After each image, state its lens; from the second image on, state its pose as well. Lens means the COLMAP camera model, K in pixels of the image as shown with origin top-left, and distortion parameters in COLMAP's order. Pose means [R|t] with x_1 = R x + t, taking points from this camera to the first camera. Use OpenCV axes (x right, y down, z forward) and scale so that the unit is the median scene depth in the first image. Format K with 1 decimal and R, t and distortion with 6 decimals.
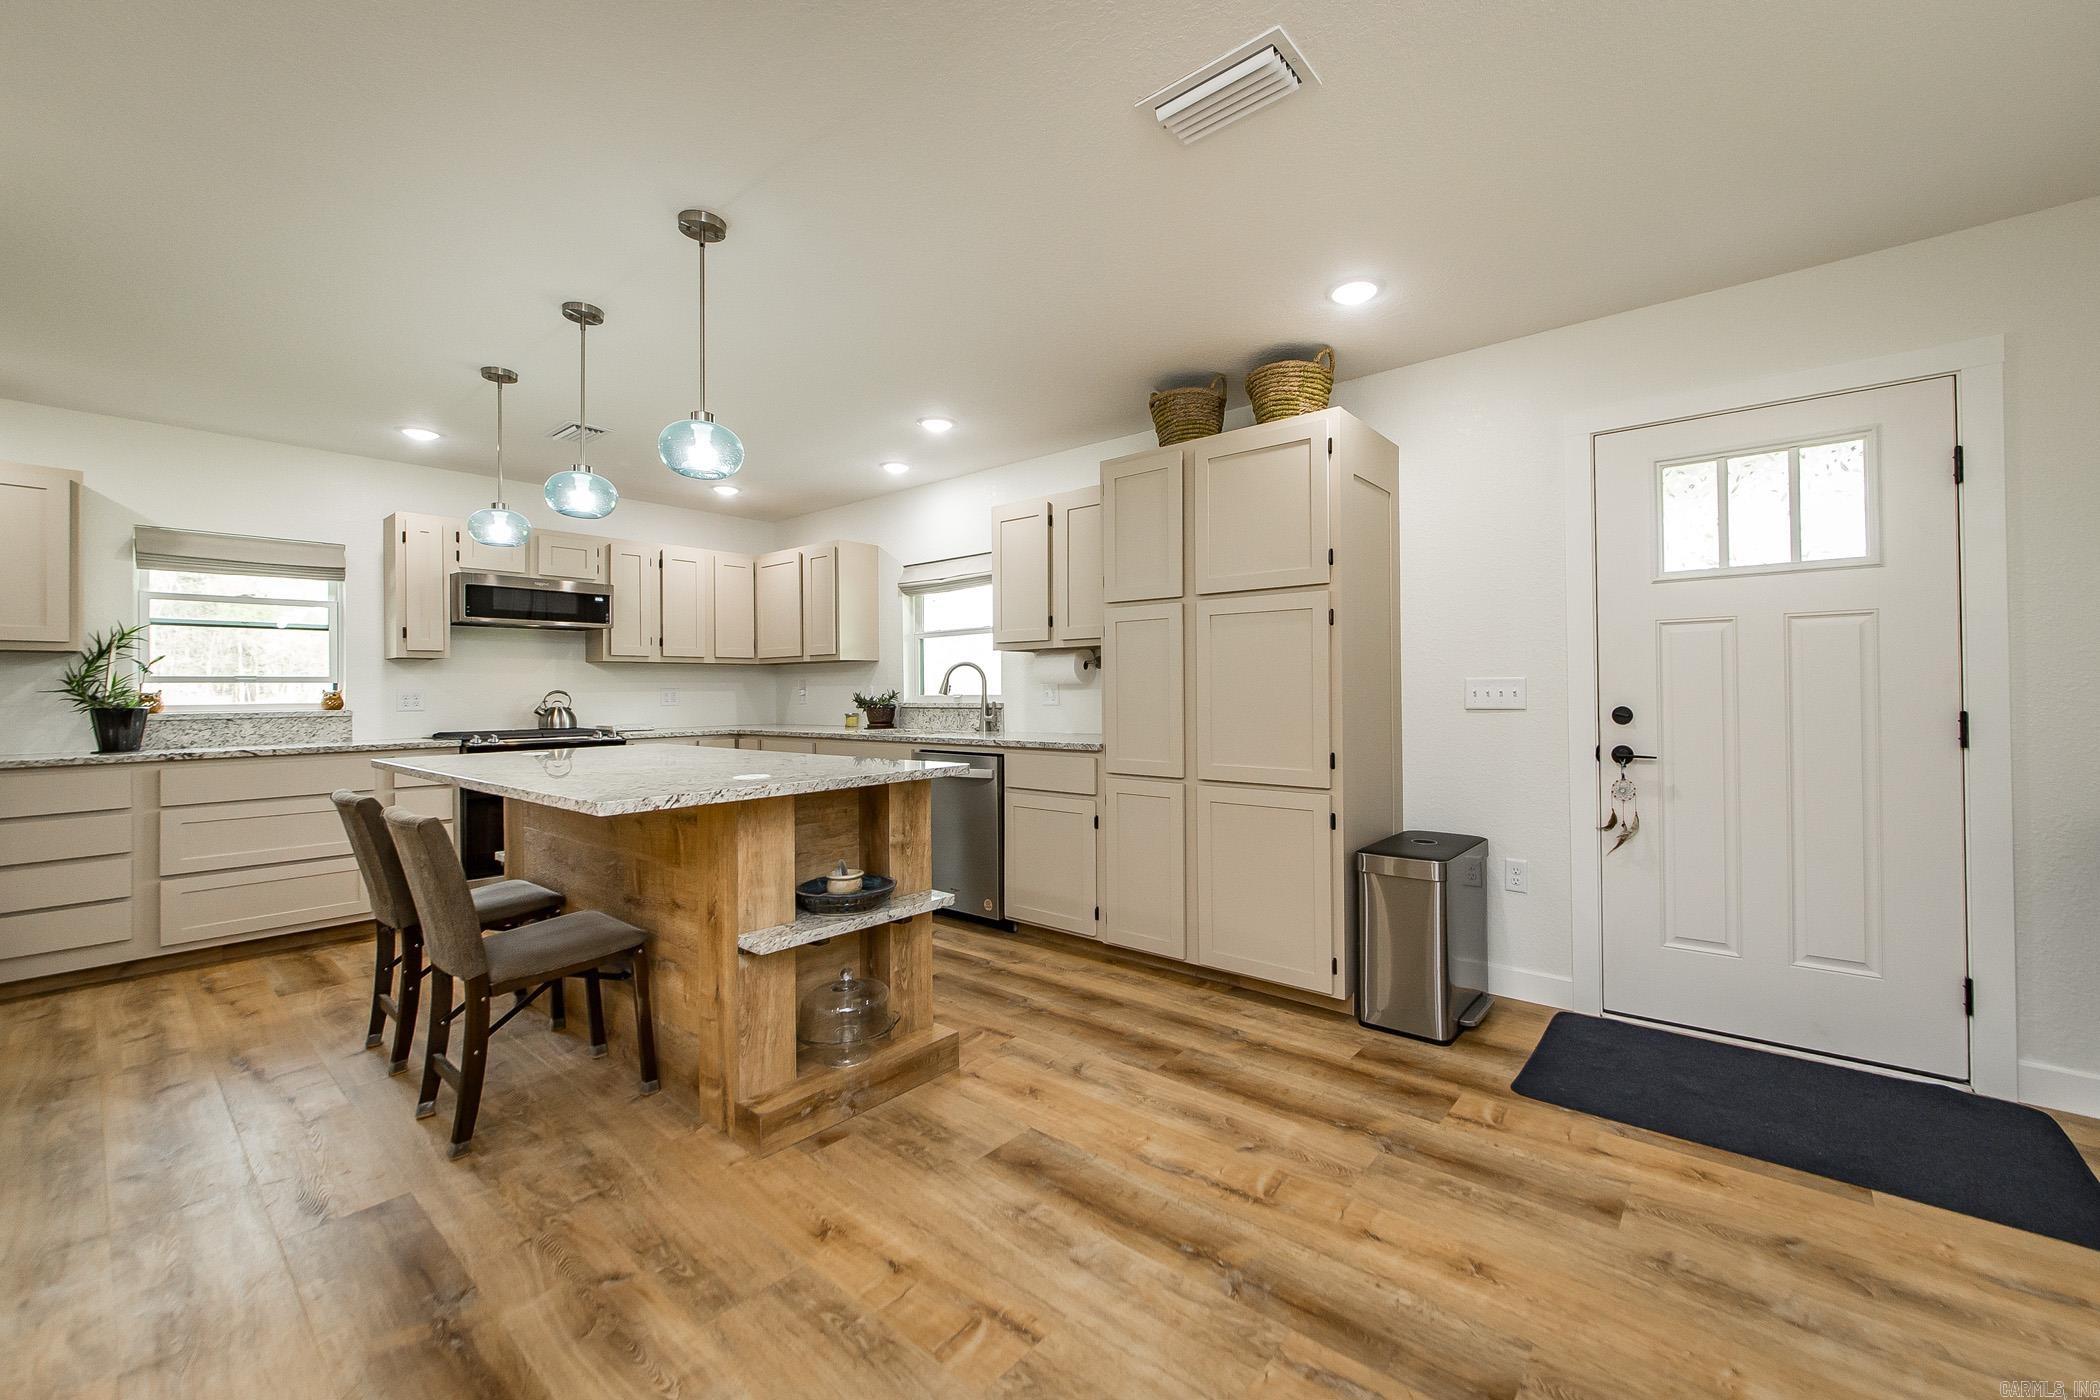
lens RADIAL K [[827.5, 0, 1083.3], [0, 827.5, 682.0], [0, 0, 1]] dist [-0.005438, -0.000377]
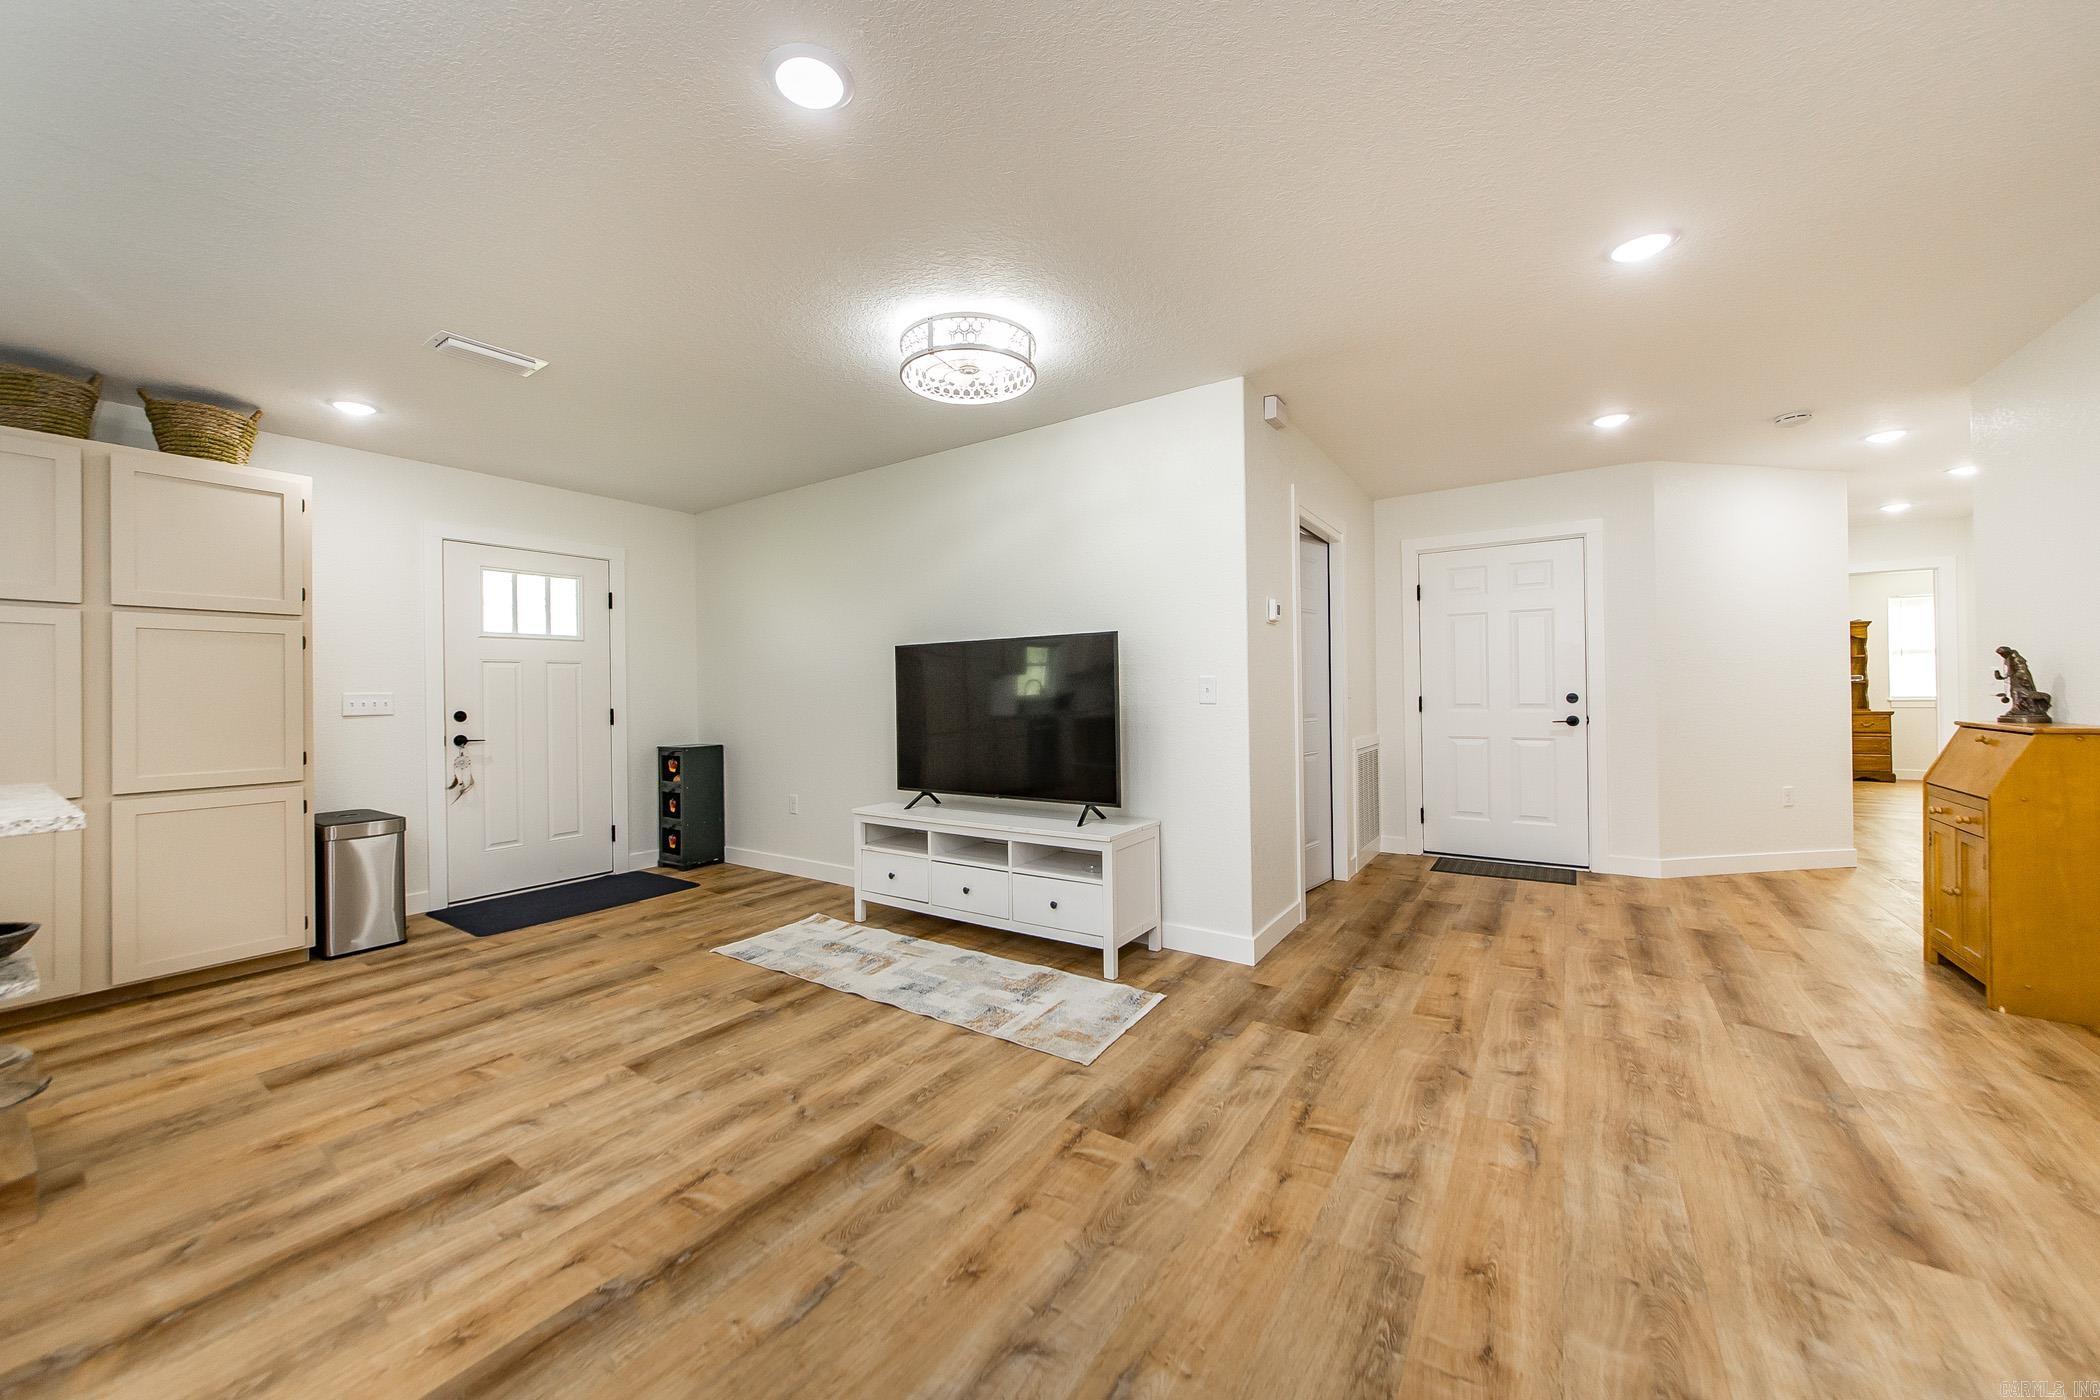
lens RADIAL K [[778.4, 0, 1040.4], [0, 778.4, 688.0], [0, 0, 1]] dist [-0.003601, 0.002288]
pose [[-0.076471, 0.012615, 0.996992, -1.060065], [-0.000382, 0.999920, -0.012681, 0.003650], [-0.997072, -0.001351, -0.076460, -0.022338]]
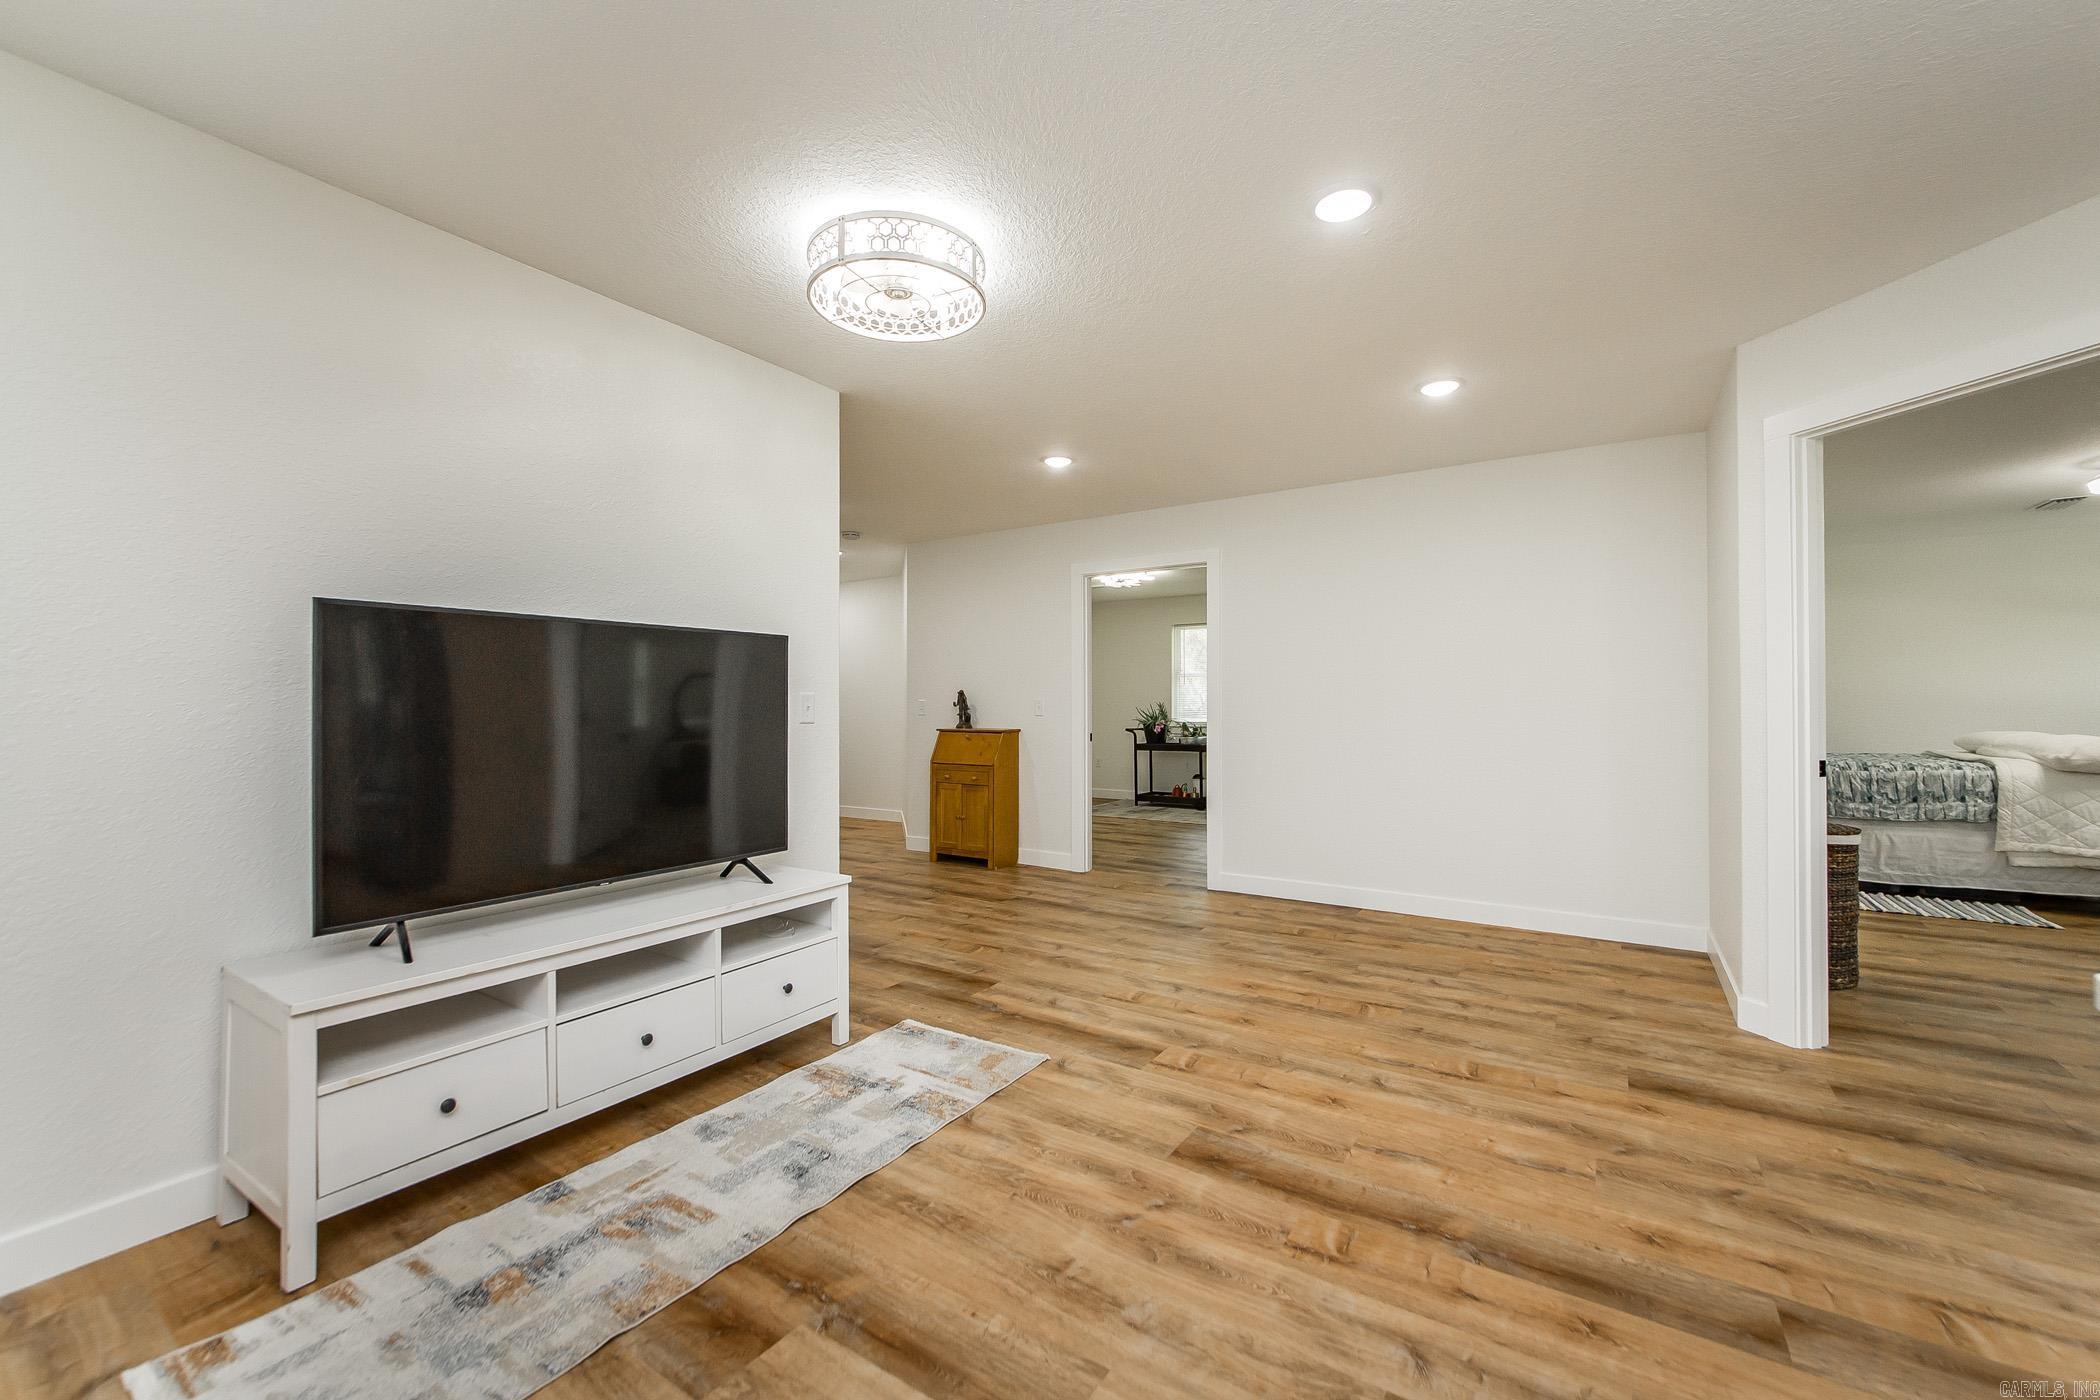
lens RADIAL K [[847.8, 0, 1034.8], [0, 847.8, 698.3], [0, 0, 1]] dist [-0.000532, -0.000370]
pose [[-0.995714, 0.011722, -0.091737, -0.025867], [0.013703, 0.999686, -0.020995, 0.007353], [0.091462, -0.022162, -0.995562, 0.925077]]
